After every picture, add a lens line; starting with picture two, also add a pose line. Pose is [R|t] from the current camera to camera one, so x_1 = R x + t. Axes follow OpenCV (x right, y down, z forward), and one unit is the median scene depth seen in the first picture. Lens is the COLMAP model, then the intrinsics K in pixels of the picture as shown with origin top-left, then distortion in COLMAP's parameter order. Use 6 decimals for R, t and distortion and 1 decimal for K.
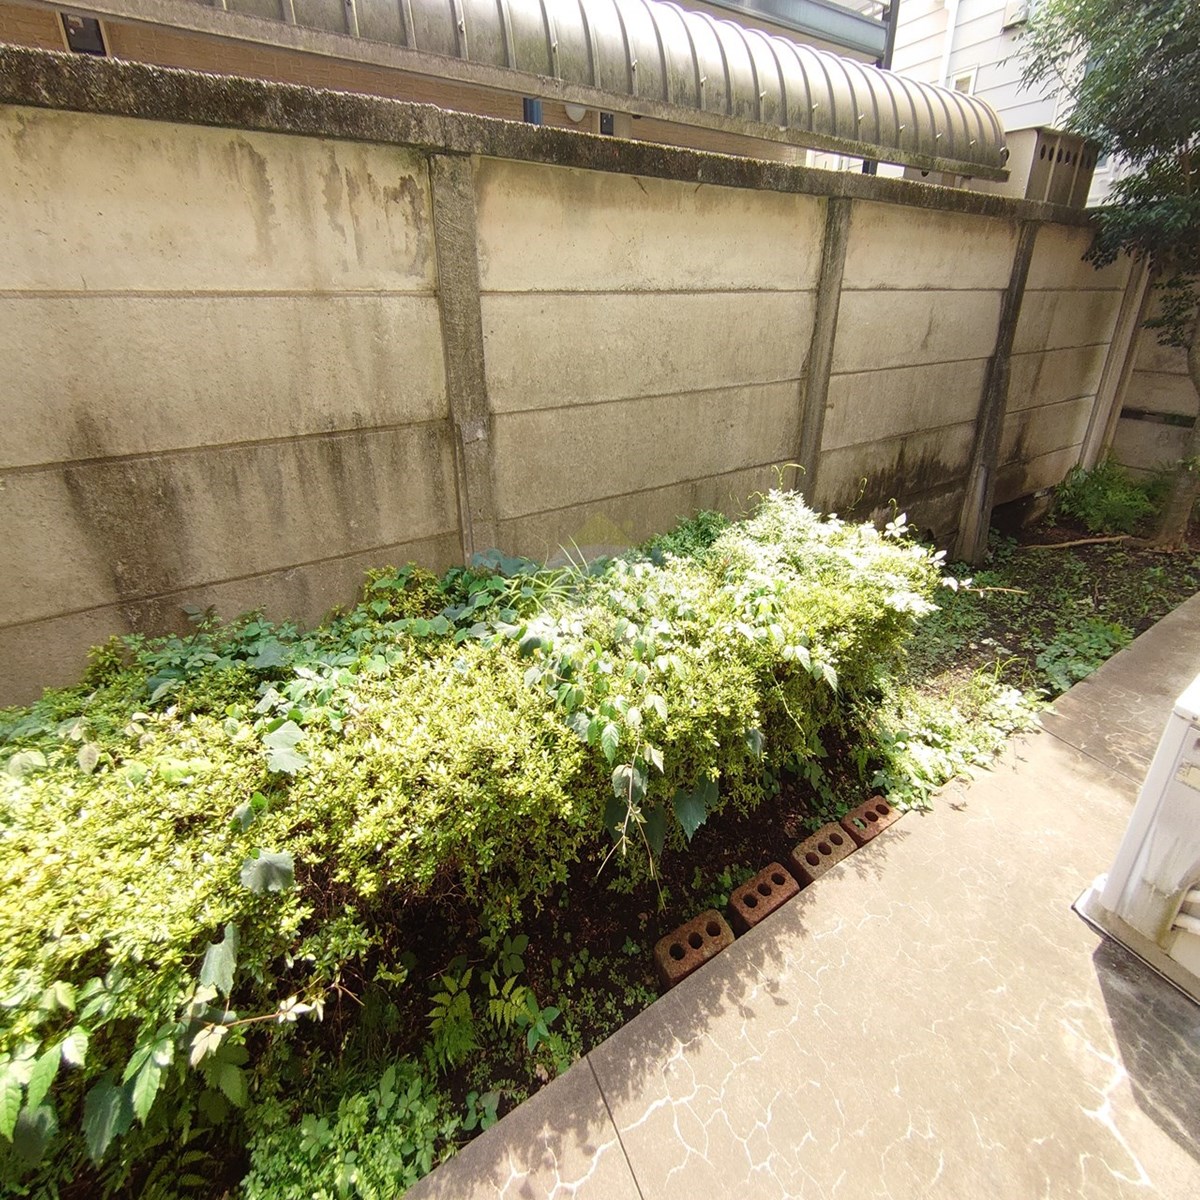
lens RADIAL K [[536.2, 0, 571.6], [0, 536.2, 556.0], [0, 0, 1]] dist [-0.000402, -0.001158]
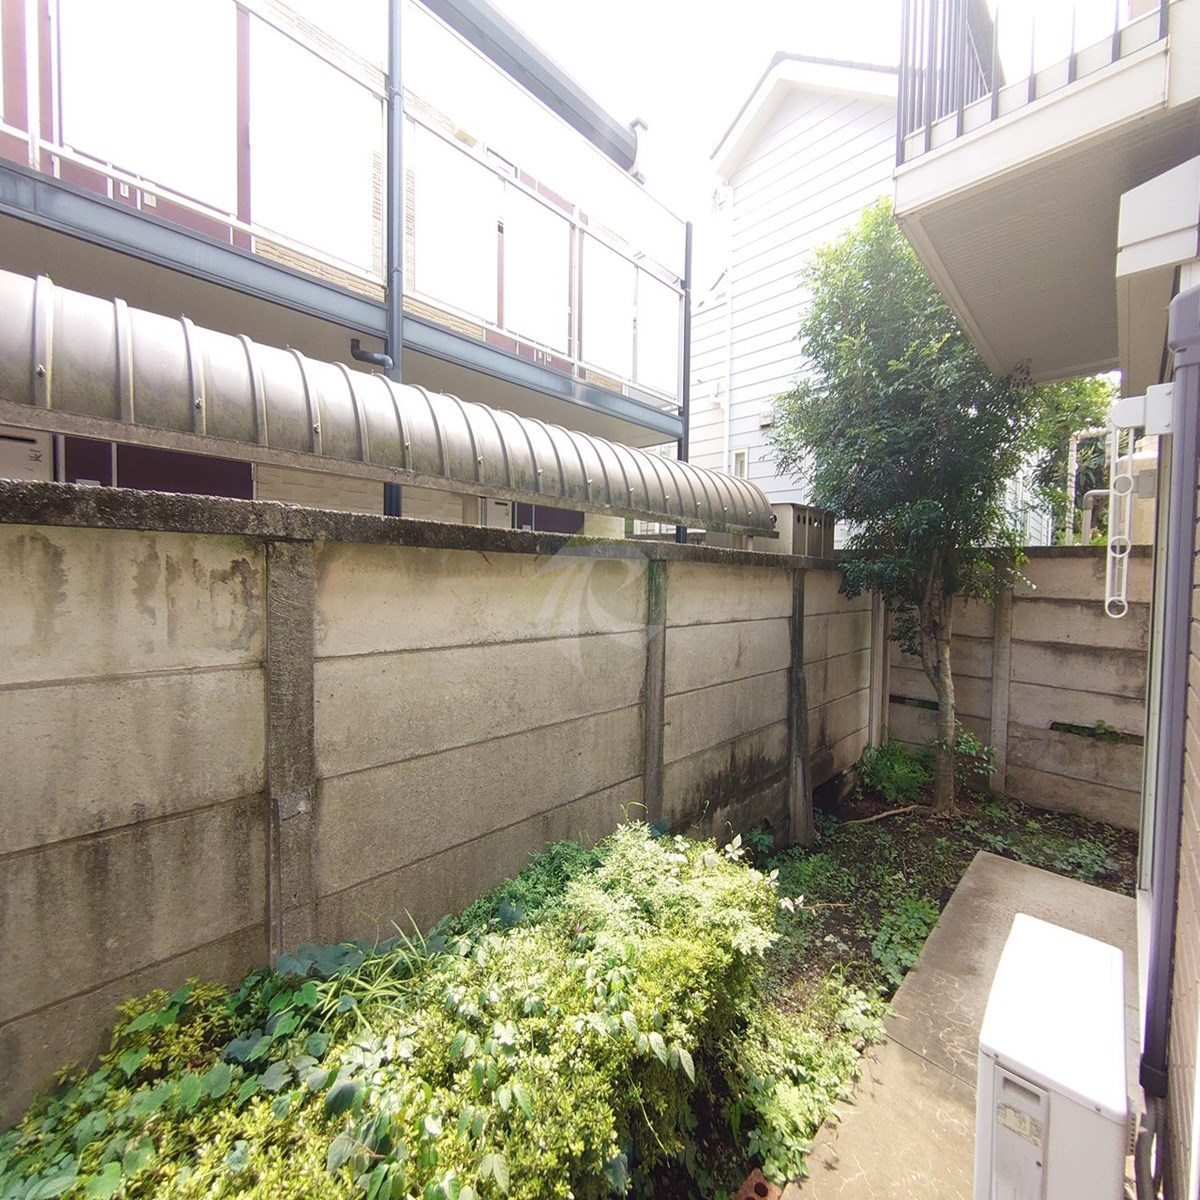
lens RADIAL K [[536.2, 0, 595.6], [0, 536.2, 598.0], [0, 0, 1]] dist [-0.000402, -0.001158]
pose [[0.963691, 0.024683, 0.265877, 0.052893], [0.054733, 0.956316, -0.287164, -0.263581], [-0.261351, 0.291290, 0.920242, -0.051591]]
